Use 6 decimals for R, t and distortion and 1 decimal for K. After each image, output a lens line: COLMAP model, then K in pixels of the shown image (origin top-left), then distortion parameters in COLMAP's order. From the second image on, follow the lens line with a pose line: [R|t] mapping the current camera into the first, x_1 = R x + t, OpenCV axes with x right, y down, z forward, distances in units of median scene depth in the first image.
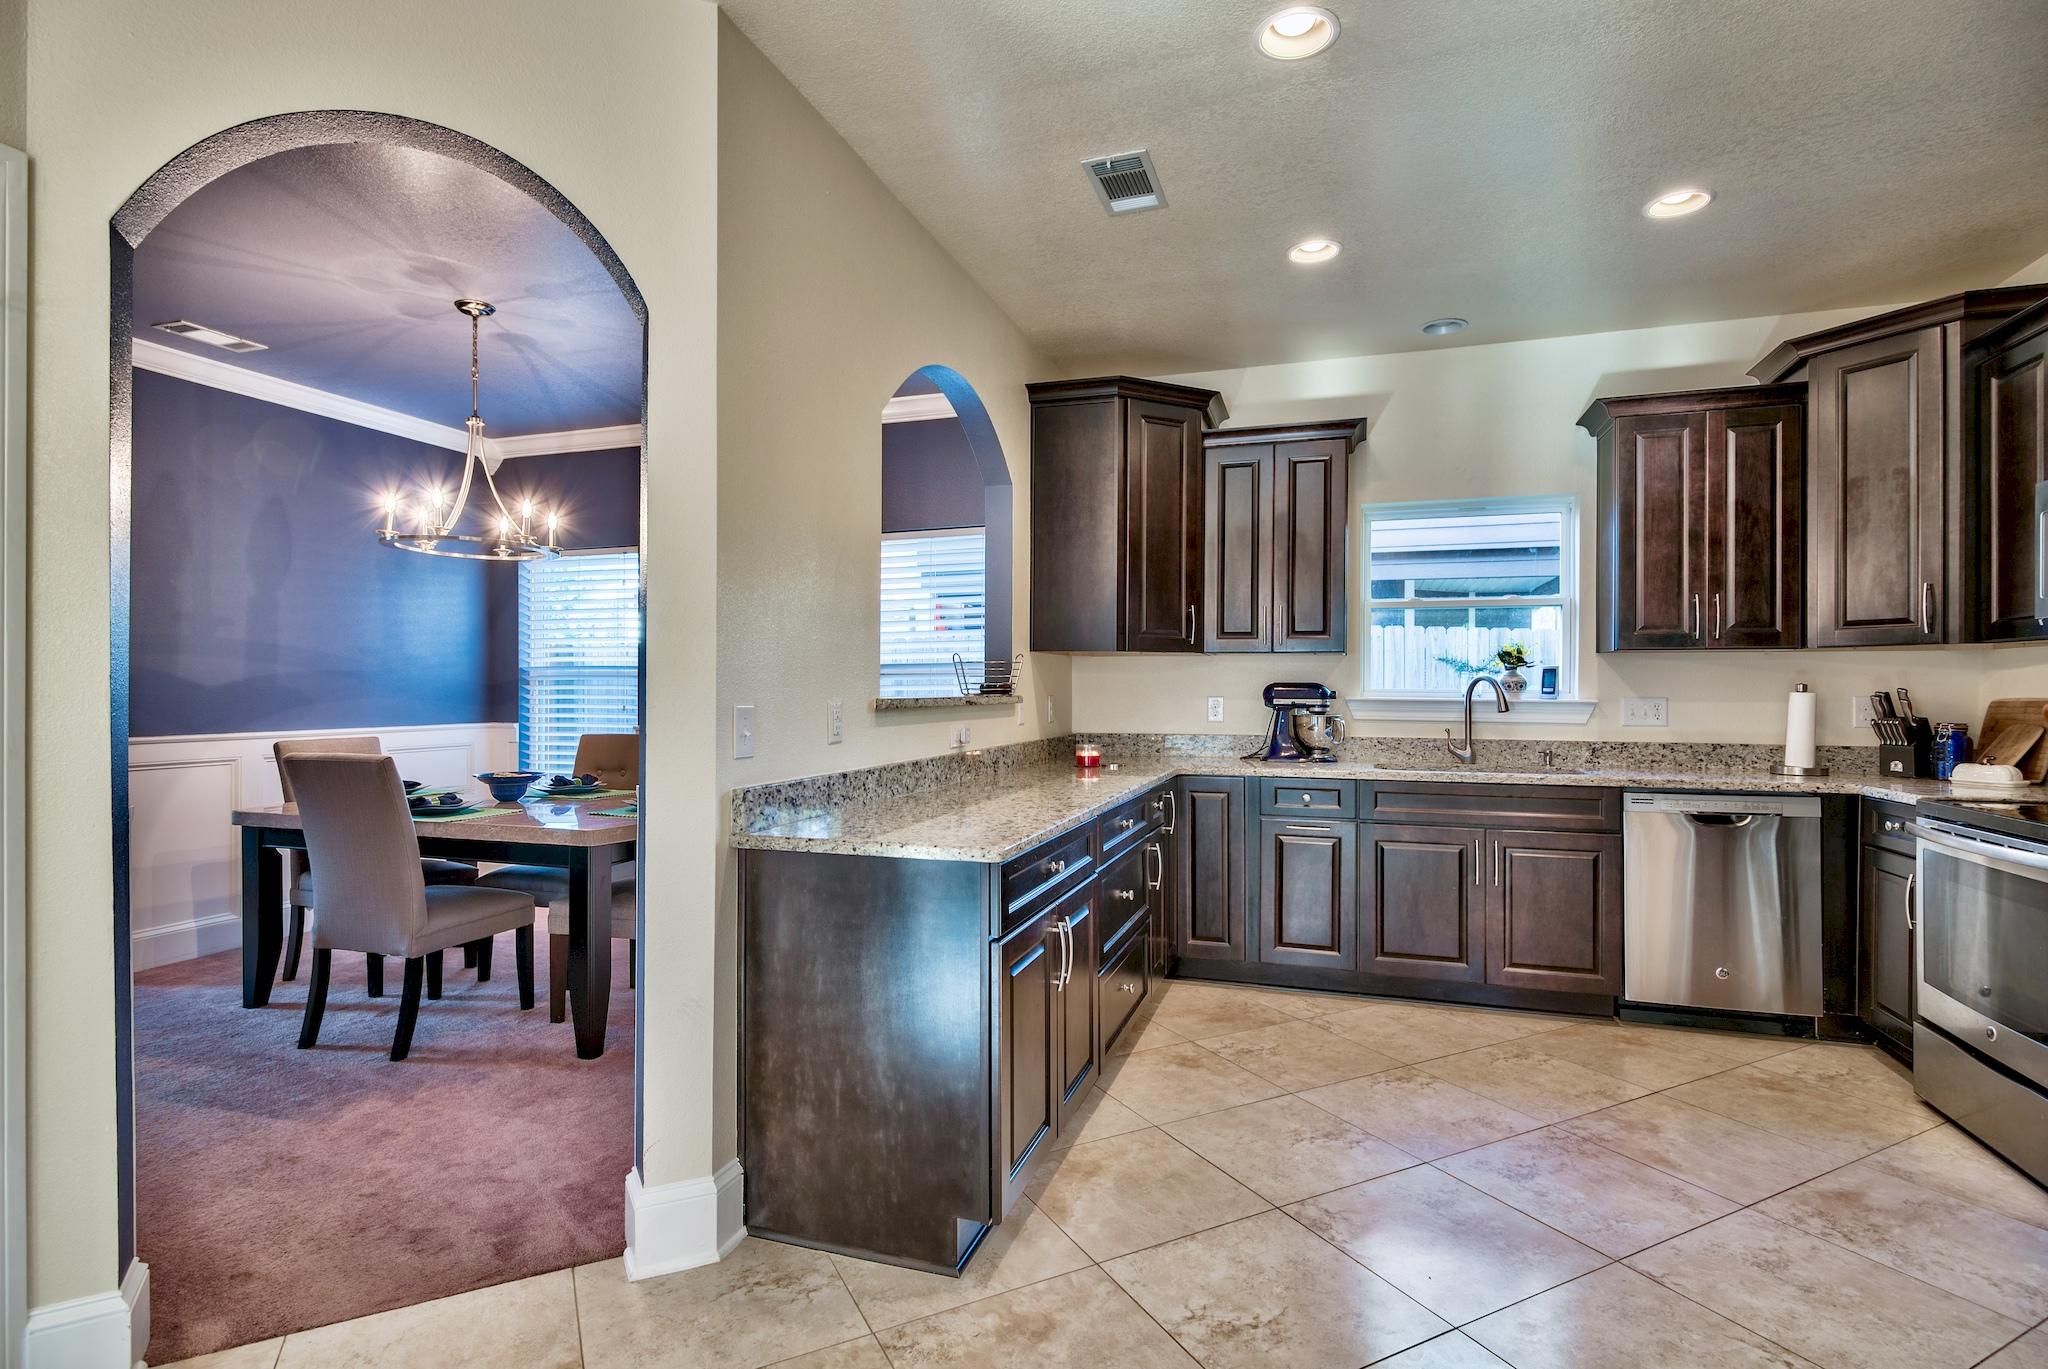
lens RADIAL K [[1006.1, 0, 1017.1], [0, 1006.1, 685.5], [0, 0, 1]] dist [-0.001248, 0.000971]
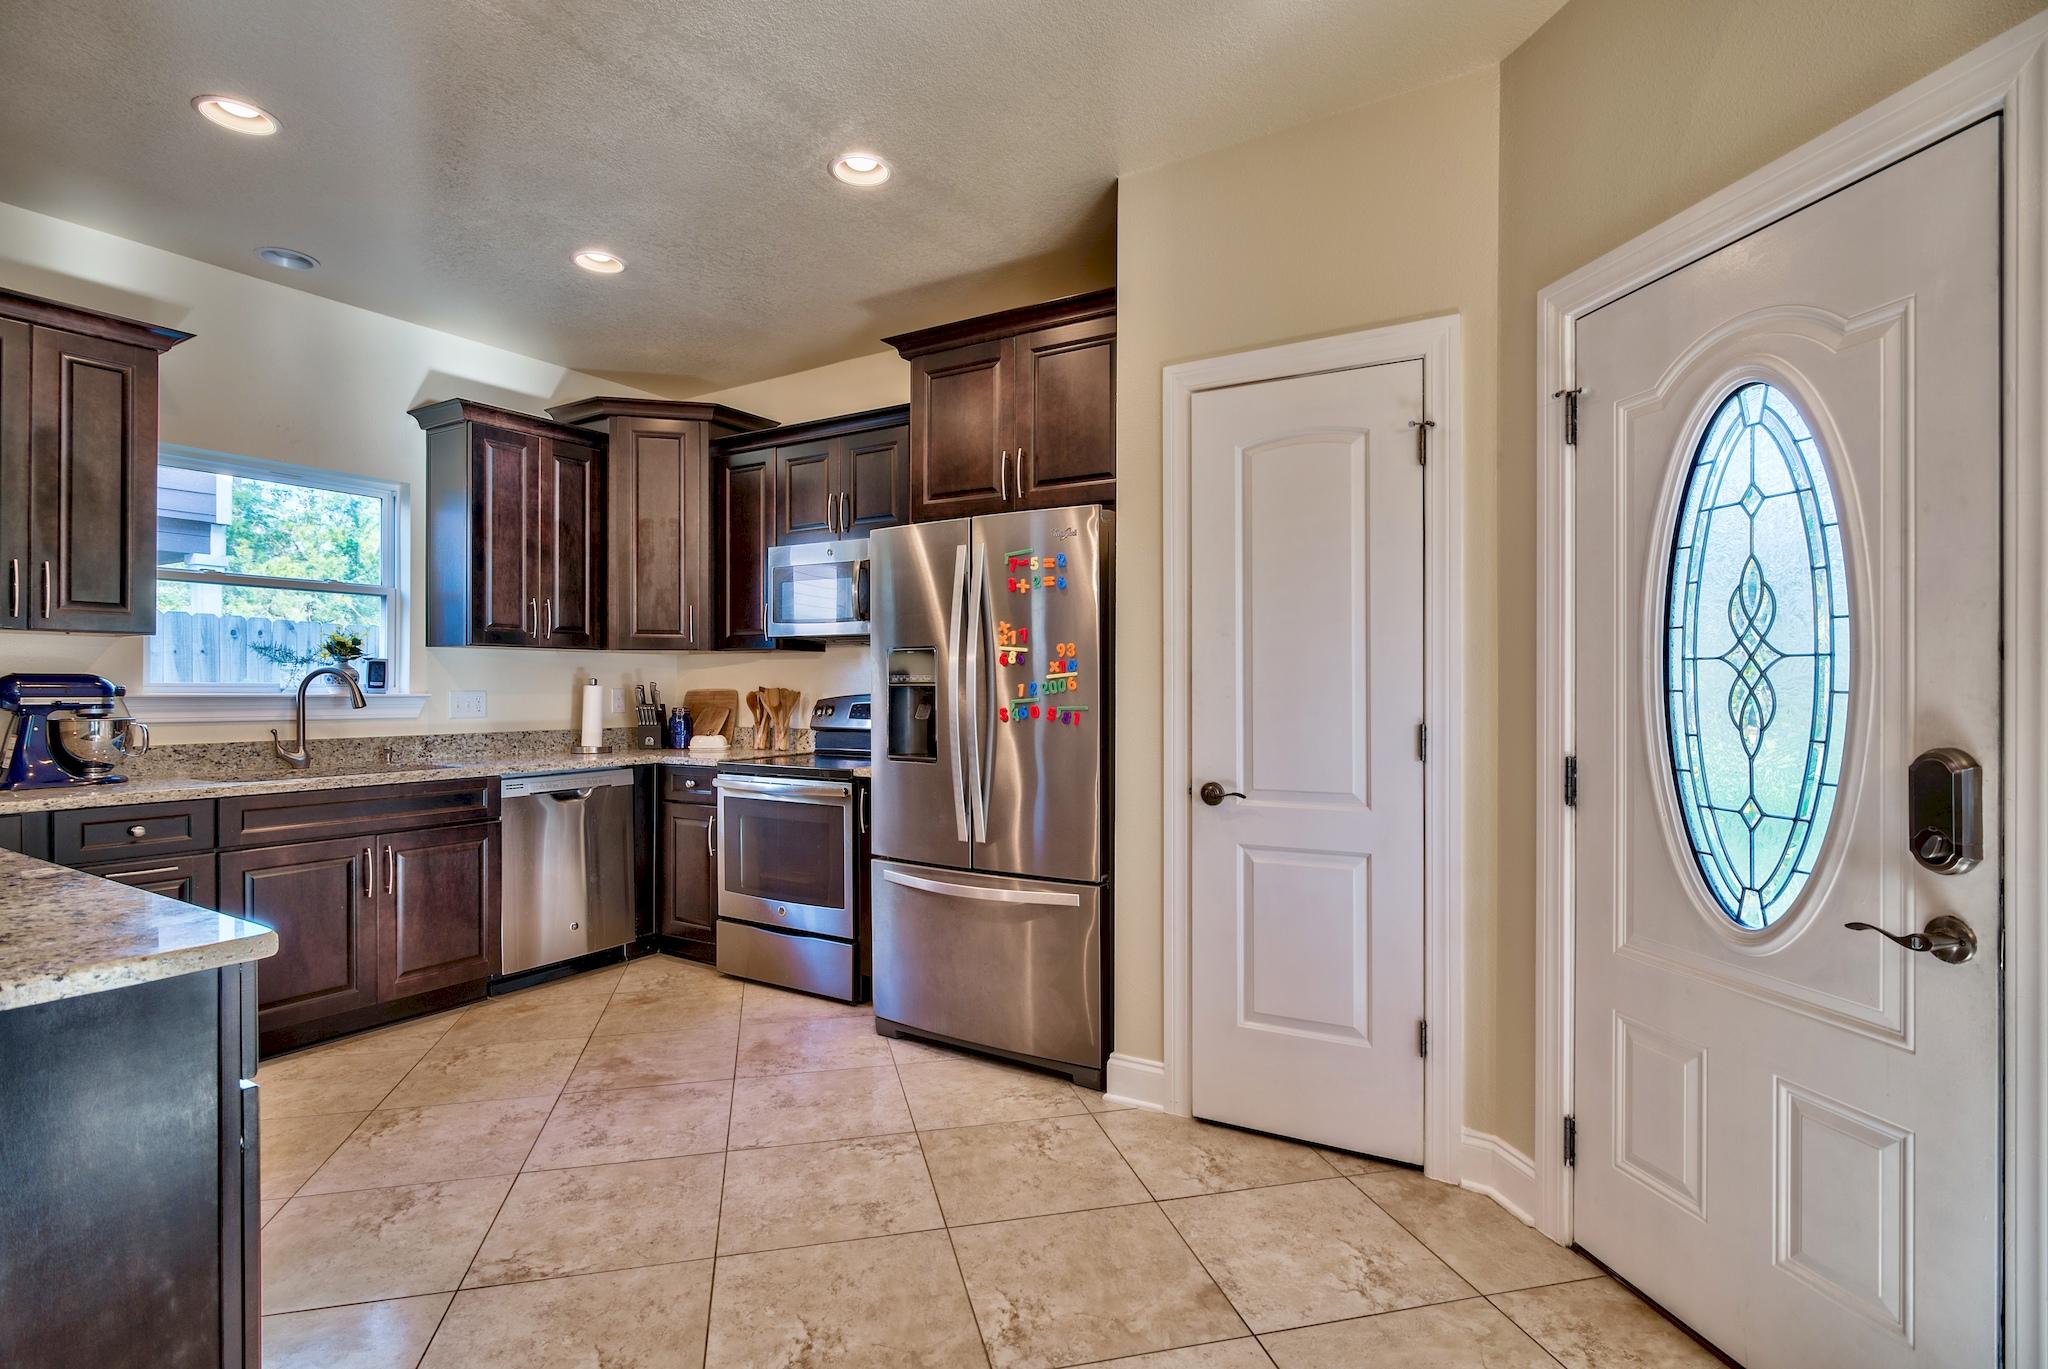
lens RADIAL K [[1006.1, 0, 1021.8], [0, 1006.1, 686.3], [0, 0, 1]] dist [-0.001248, 0.000971]
pose [[0.223108, -0.002839, 0.974790, -0.299594], [-0.003557, 0.999987, 0.003726, 0.001196], [-0.974787, -0.004299, 0.223095, 0.222547]]
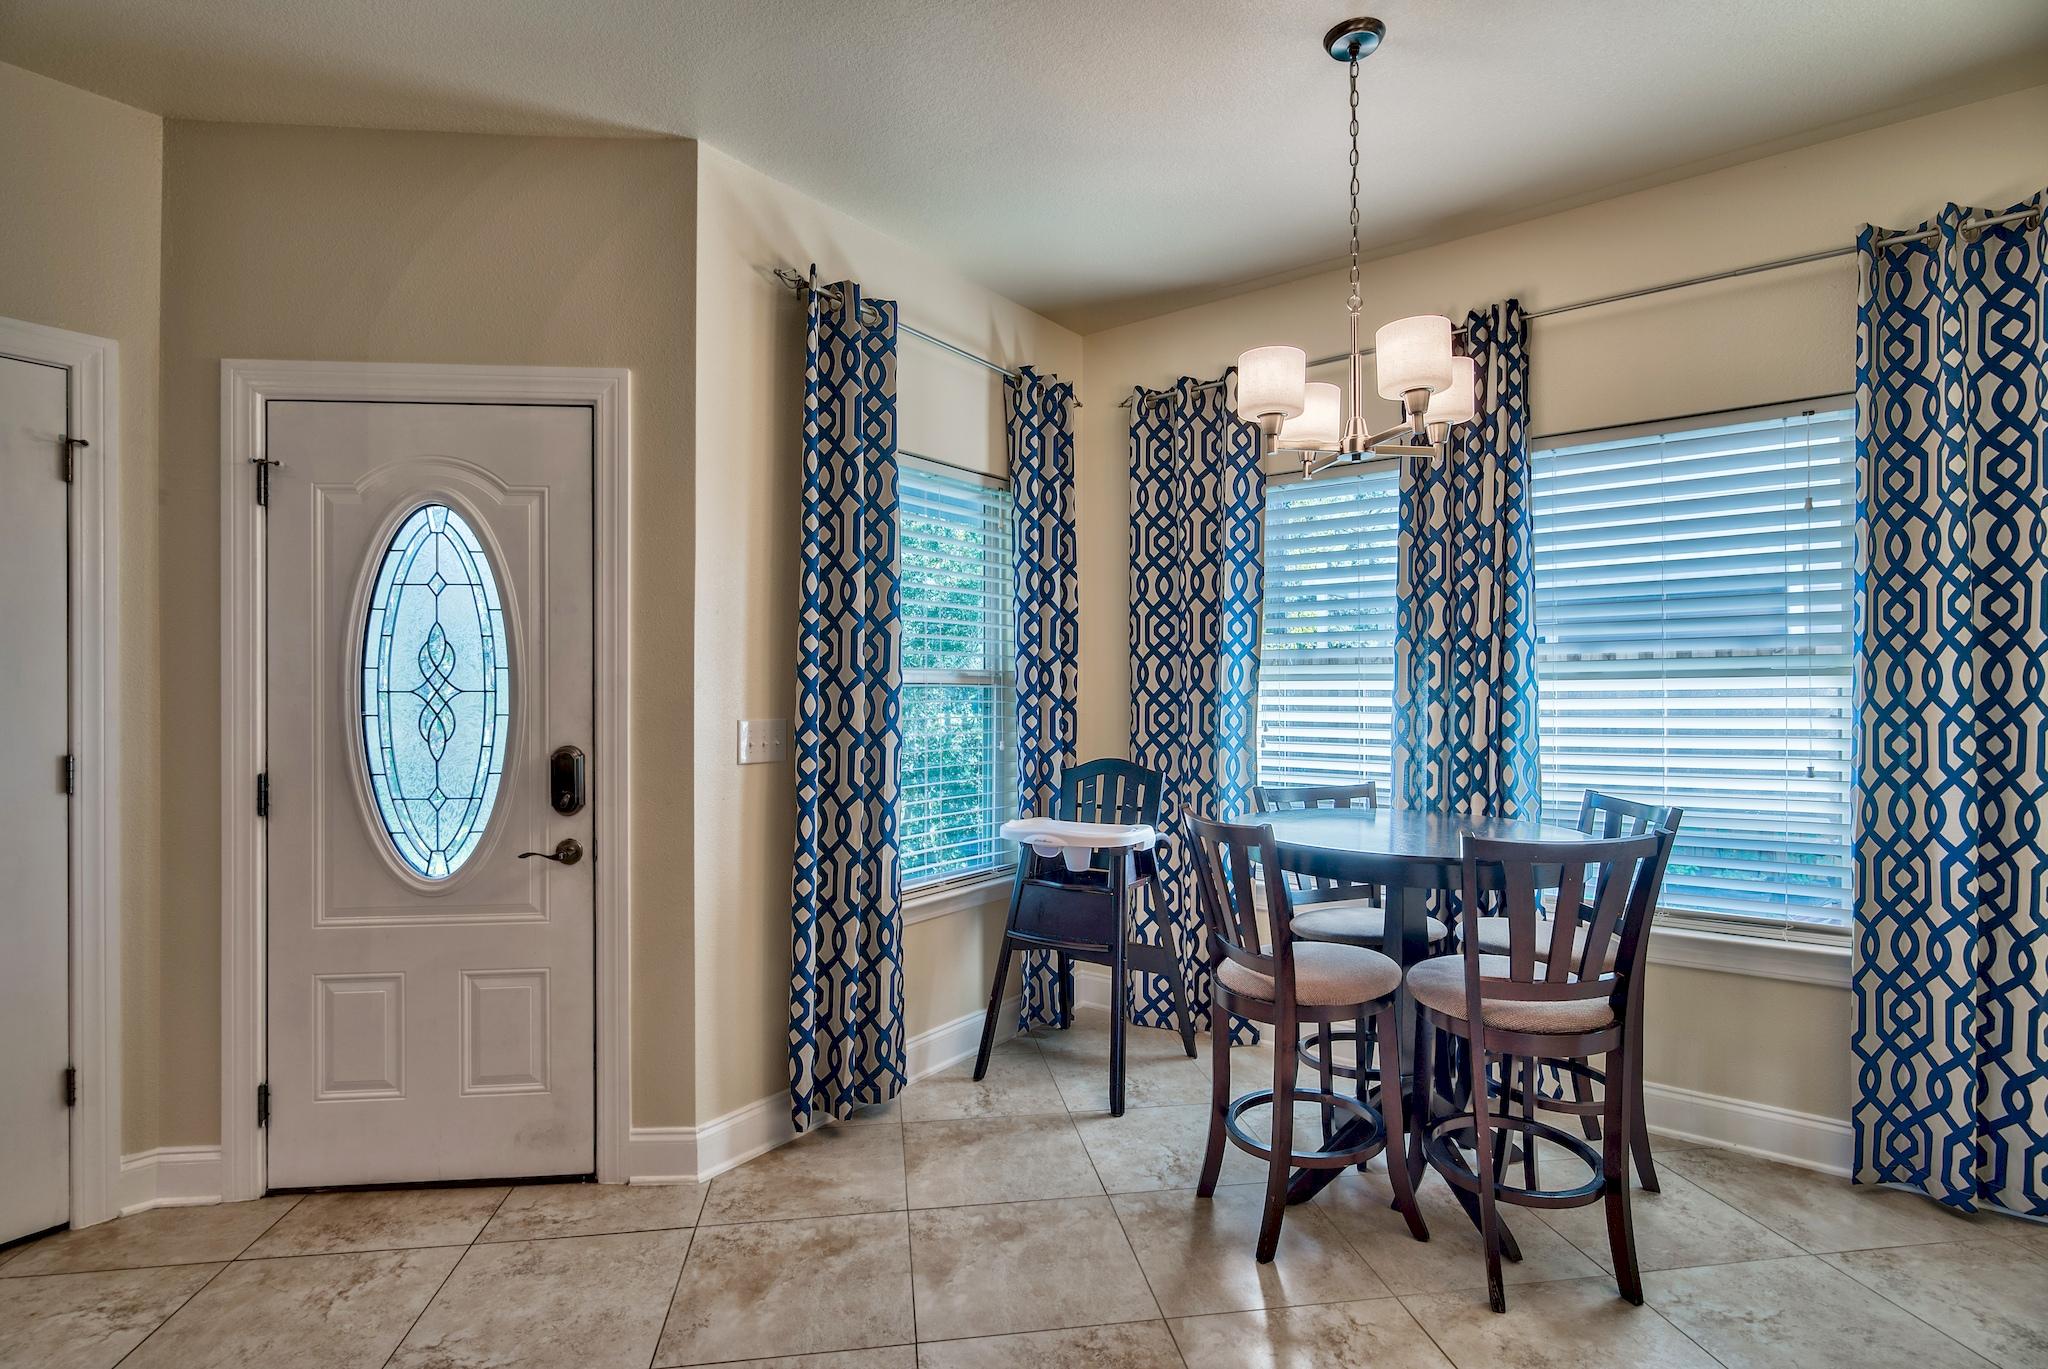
lens RADIAL K [[1006.1, 0, 1018.4], [0, 1006.1, 685.5], [0, 0, 1]] dist [-0.001248, 0.000971]
pose [[-0.947688, 0.003057, 0.319184, -0.360242], [0.000428, 0.999965, -0.008306, -0.010768], [-0.319198, -0.007735, -0.947657, 0.530713]]
